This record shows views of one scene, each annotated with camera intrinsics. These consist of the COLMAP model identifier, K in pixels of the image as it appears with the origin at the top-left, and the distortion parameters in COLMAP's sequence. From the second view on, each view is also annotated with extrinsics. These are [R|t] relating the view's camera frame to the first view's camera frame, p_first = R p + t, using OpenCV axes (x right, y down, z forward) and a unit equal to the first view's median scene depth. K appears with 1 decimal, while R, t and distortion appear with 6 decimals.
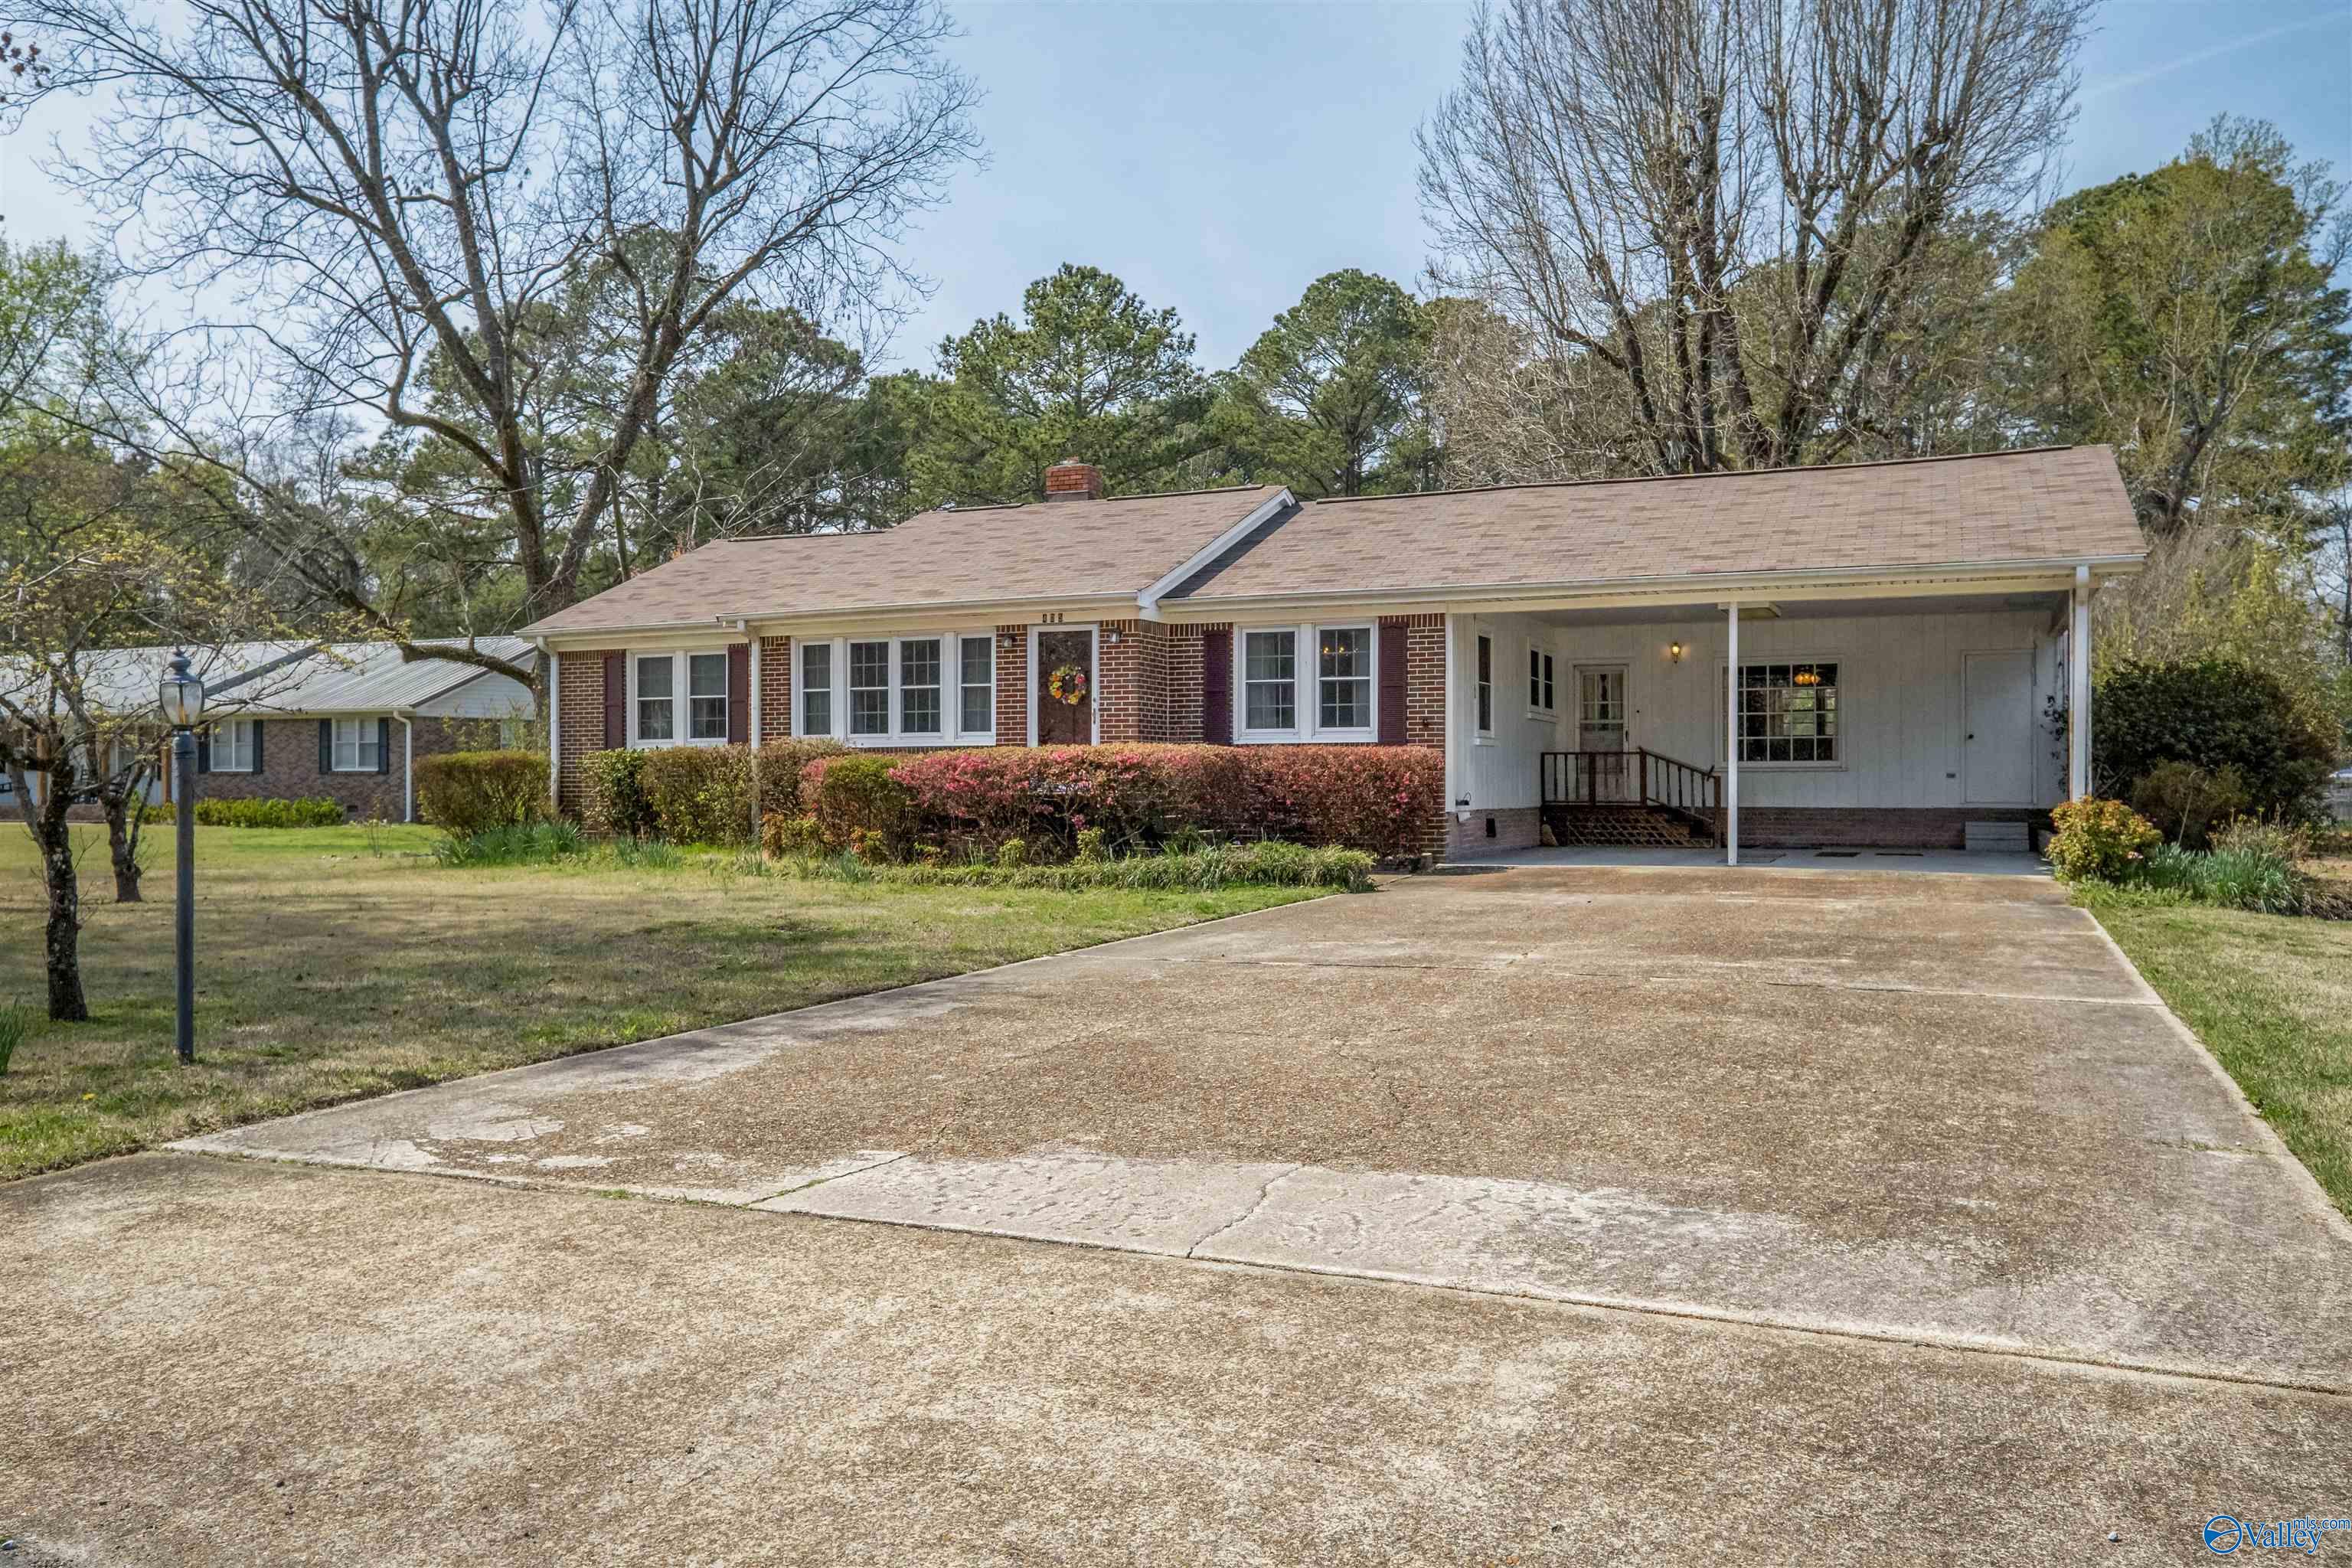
lens RADIAL K [[1636.9, 0, 1176.0], [0, 1636.9, 784.0], [0, 0, 1]] dist [0.004312, 0.000366]
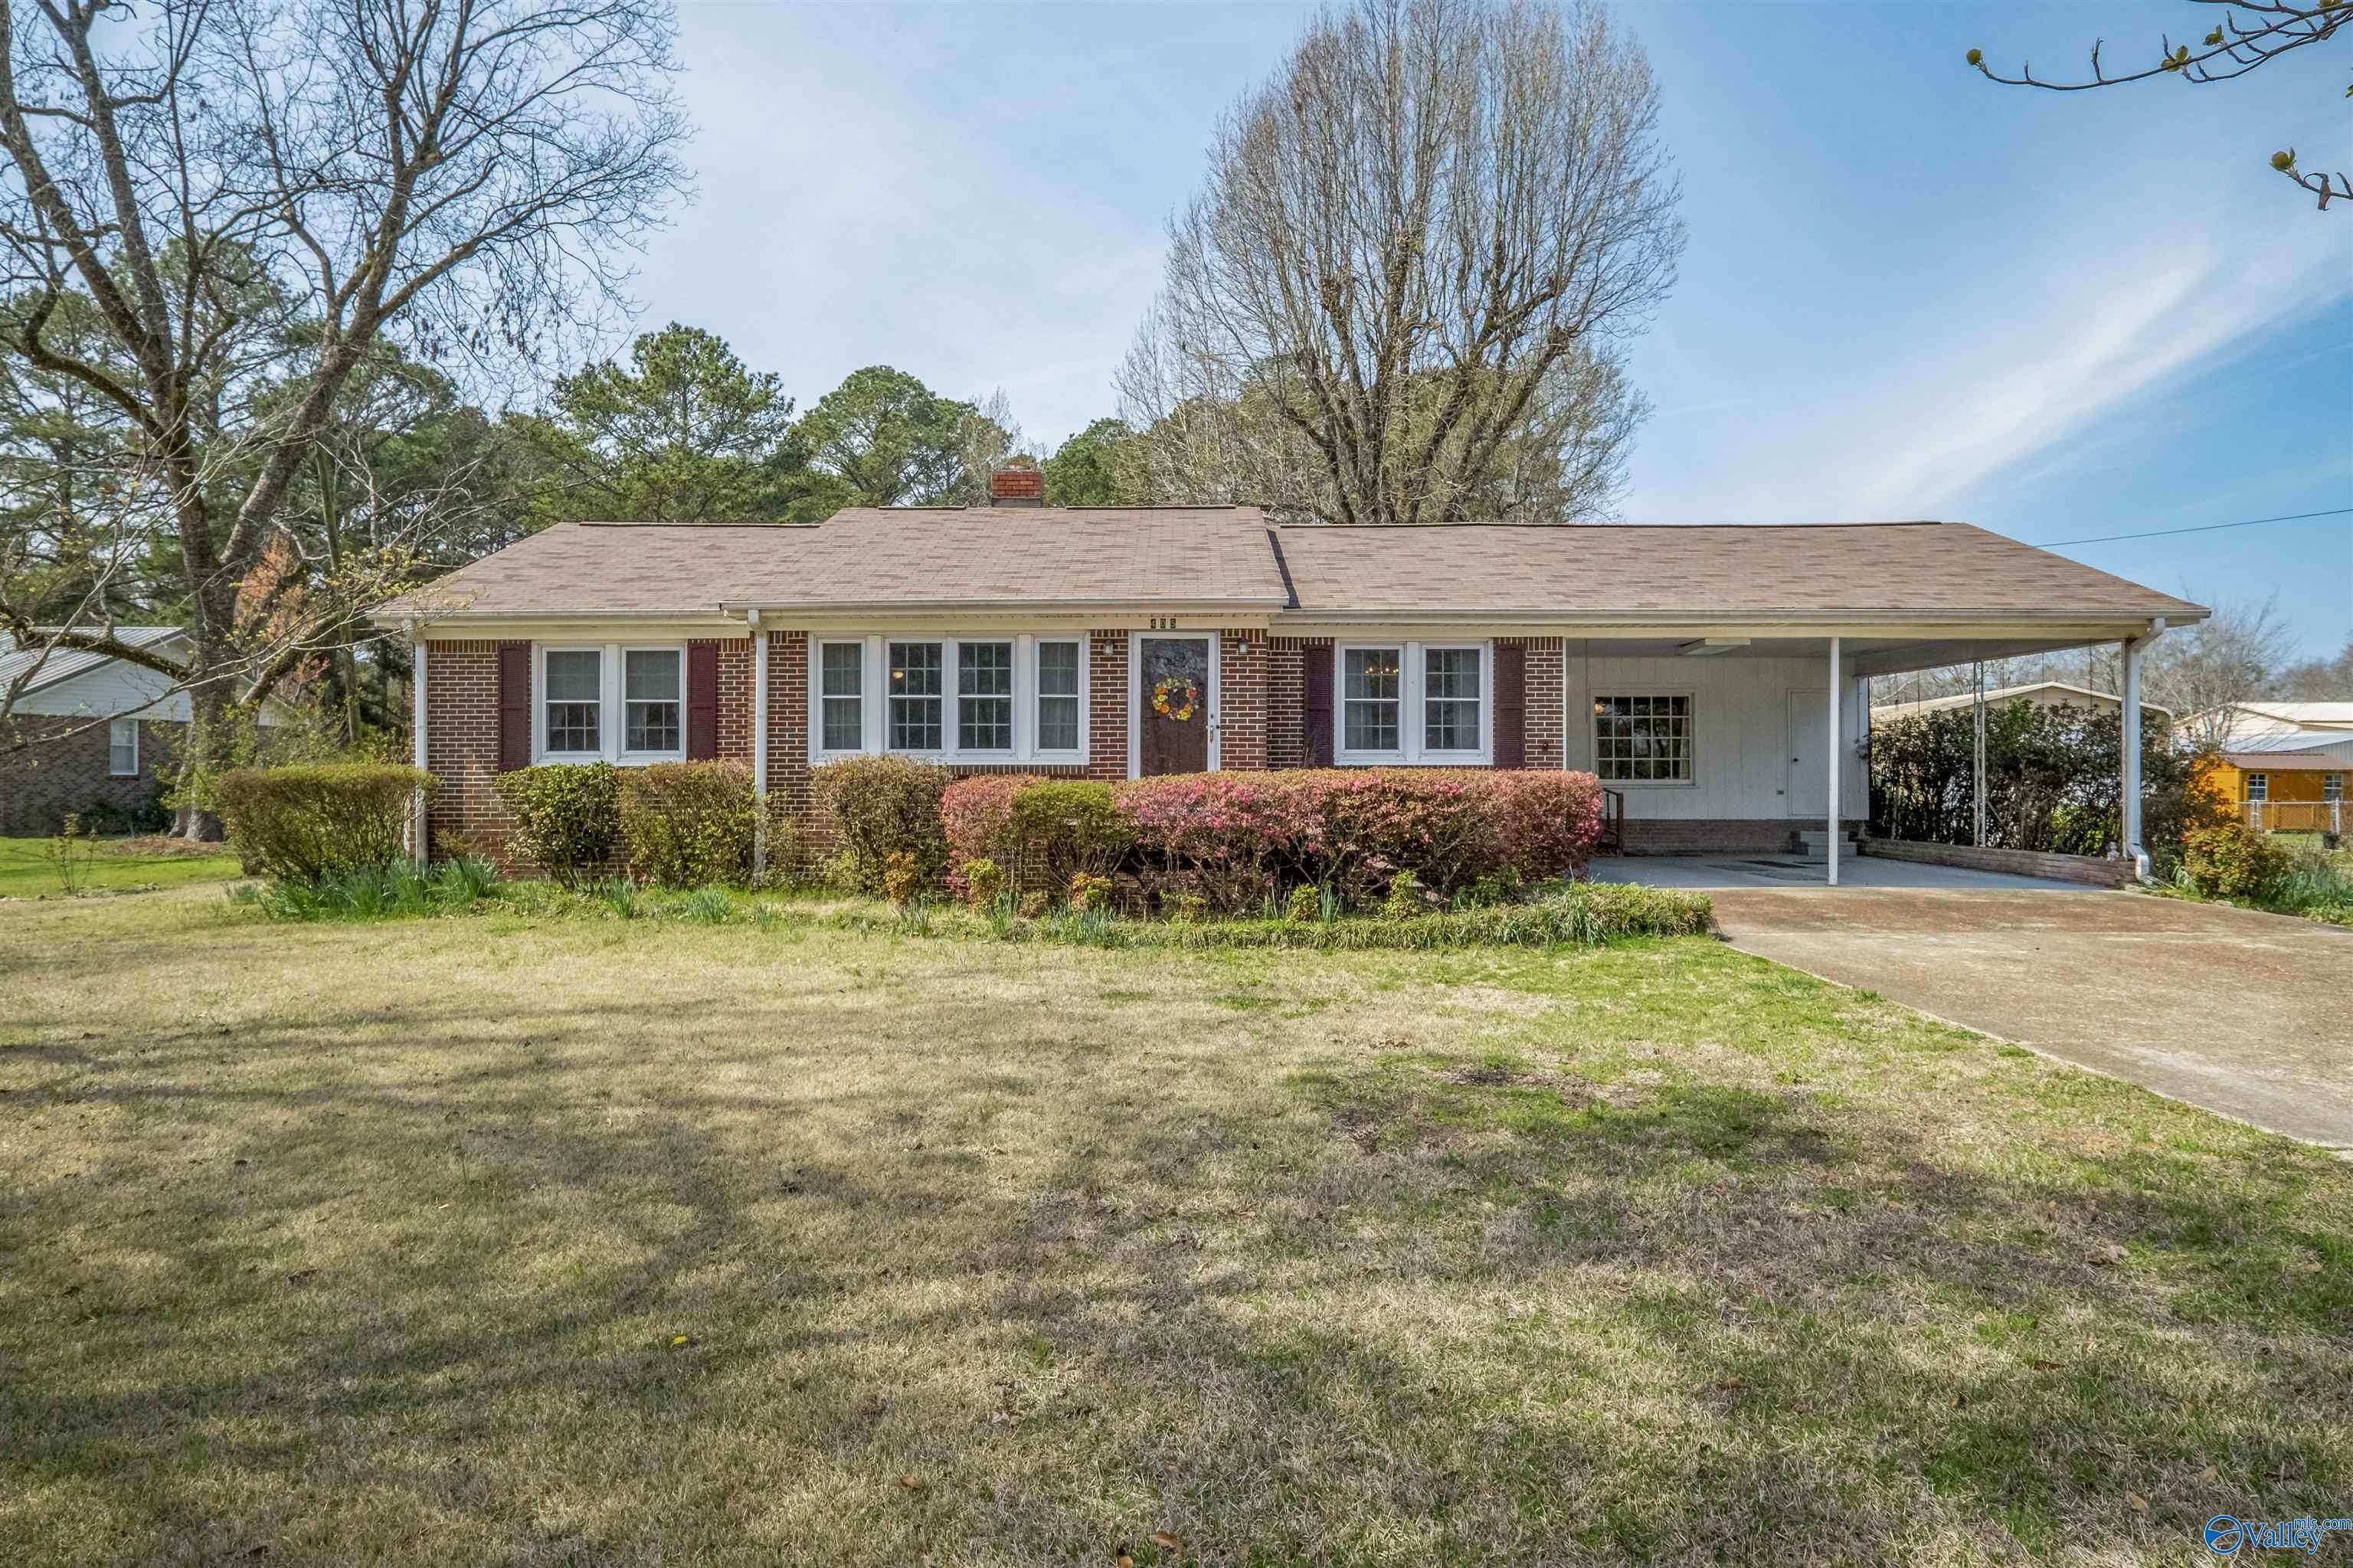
lens RADIAL K [[1229.3, 0, 1176.5], [0, 1229.3, 784.0], [0, 0, 1]] dist [-0.014174, 0.000159]
pose [[0.922478, -0.000407, 0.386050, -0.308787], [-0.001597, 0.999987, 0.004869, -0.016022], [-0.386047, -0.005108, 0.922465, 0.356950]]
